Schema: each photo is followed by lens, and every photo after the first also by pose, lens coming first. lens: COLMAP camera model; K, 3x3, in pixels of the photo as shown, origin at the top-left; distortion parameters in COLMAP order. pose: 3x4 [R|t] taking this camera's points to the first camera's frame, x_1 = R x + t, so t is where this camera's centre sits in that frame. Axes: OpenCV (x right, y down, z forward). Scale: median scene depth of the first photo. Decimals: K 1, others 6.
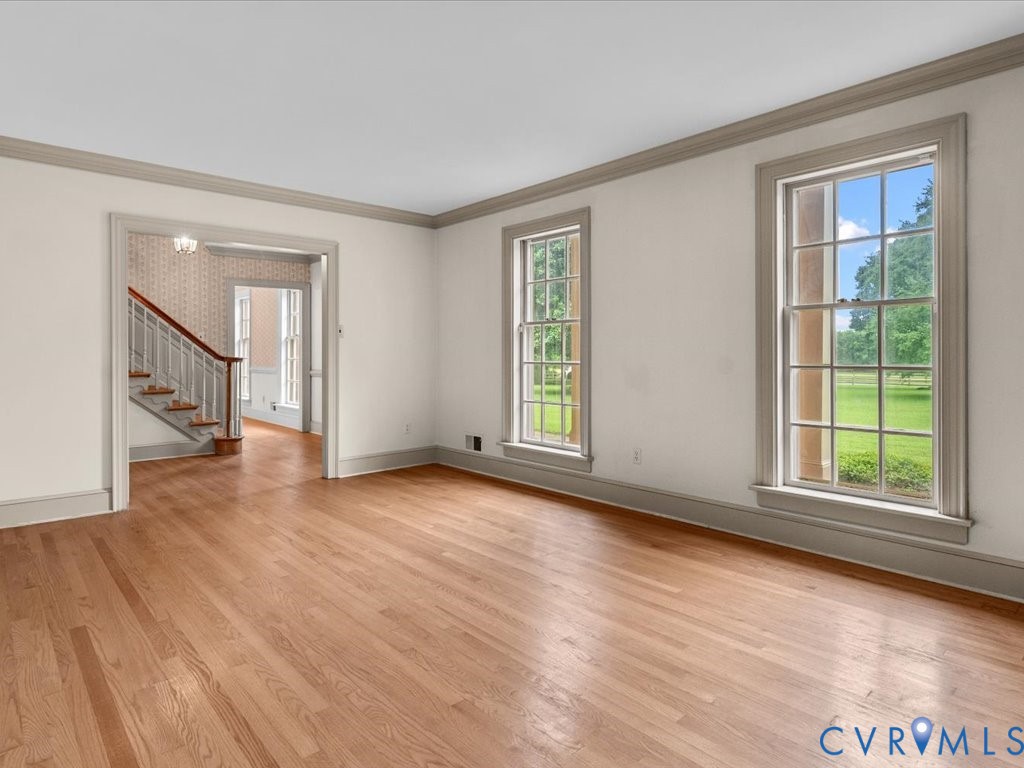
lens RADIAL K [[588.1, 0, 512.0], [0, 588.1, 384.0], [0, 0, 1]] dist [0.001074, 0.000090]
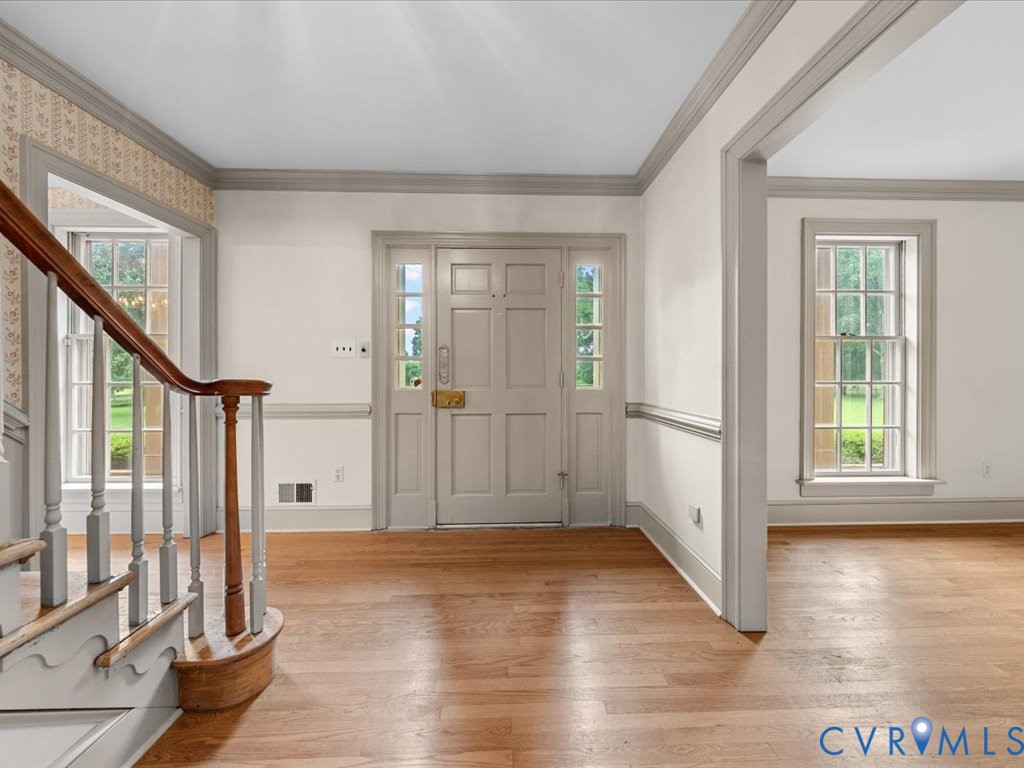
lens RADIAL K [[415.2, 0, 512.6], [0, 415.2, 388.5], [0, 0, 1]] dist [-0.000617, -0.000068]
pose [[0.633851, -0.015667, 0.773297, -0.554357], [0.046075, 0.998784, -0.017532, -0.030291], [-0.772082, 0.046742, 0.633802, 0.739021]]
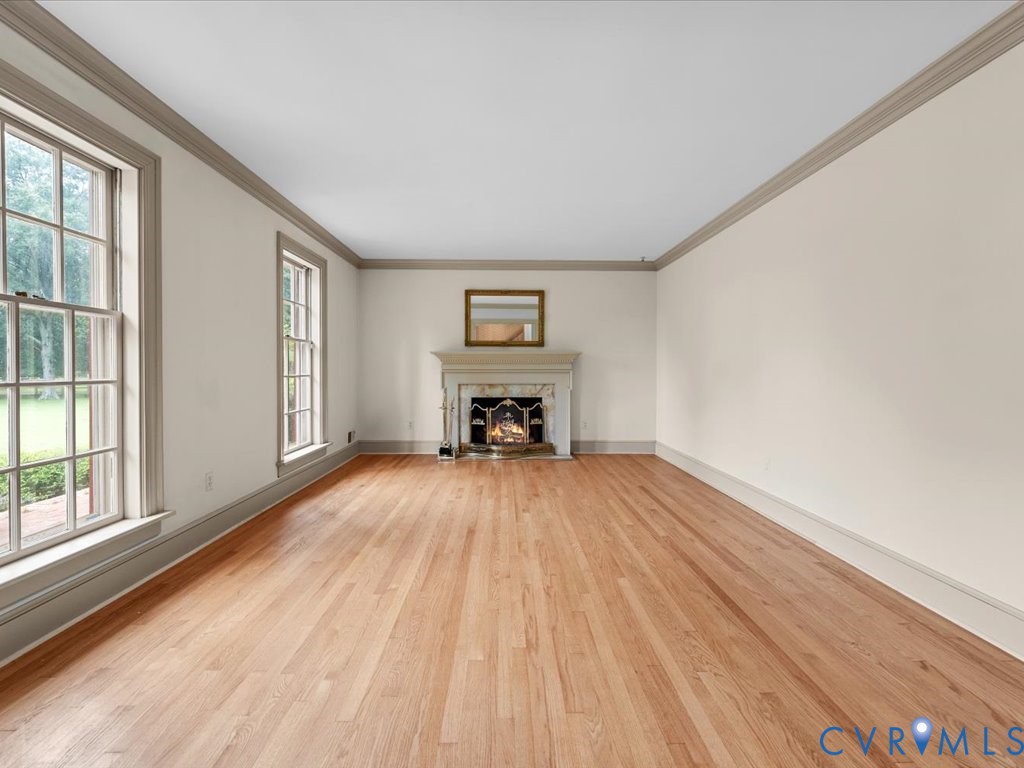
lens RADIAL K [[461.7, 0, 512.1], [0, 461.7, 368.3], [0, 0, 1]] dist [0.000692, 0.000278]
pose [[-0.758072, -0.010677, 0.652084, -0.243404], [0.026940, 0.998500, 0.047668, -0.050867], [-0.651614, 0.053703, -0.756647, 0.782443]]
